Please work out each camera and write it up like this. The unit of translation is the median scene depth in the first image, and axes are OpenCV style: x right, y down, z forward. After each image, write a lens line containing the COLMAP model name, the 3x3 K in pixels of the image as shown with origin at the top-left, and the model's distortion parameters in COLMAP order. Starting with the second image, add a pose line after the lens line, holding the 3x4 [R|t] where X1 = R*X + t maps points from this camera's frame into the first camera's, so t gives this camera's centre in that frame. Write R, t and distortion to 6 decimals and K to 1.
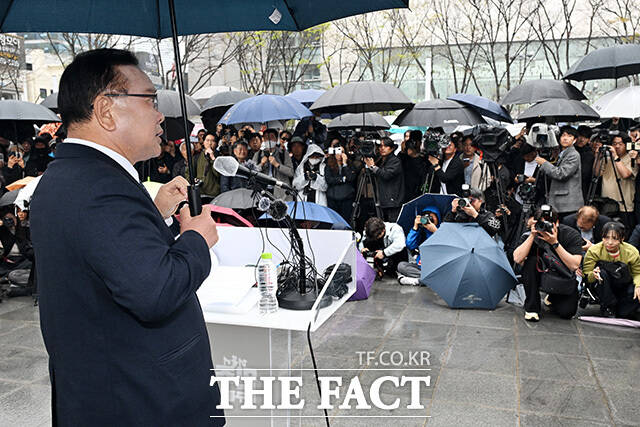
lens RADIAL K [[580.4, 0, 320.0], [0, 580.4, 213.5], [0, 0, 1]] dist [-0.002155, -0.000371]
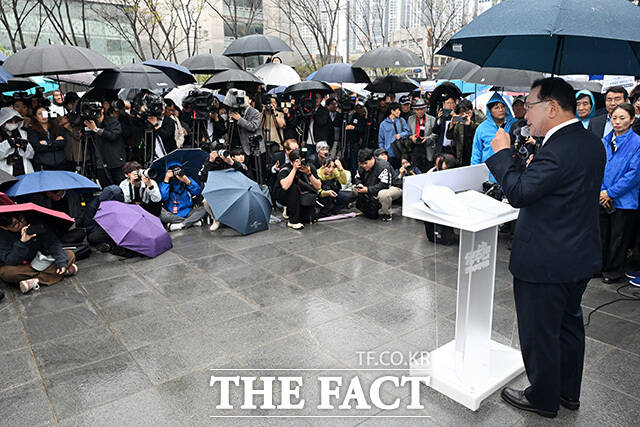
lens RADIAL K [[580.4, 0, 320.0], [0, 580.4, 213.5], [0, 0, 1]] dist [-0.002155, -0.000371]
pose [[0.509587, -0.171535, 0.843147, -0.656077], [0.103112, 0.985039, 0.138082, -0.038416], [-0.854218, 0.016574, 0.519650, 0.156529]]
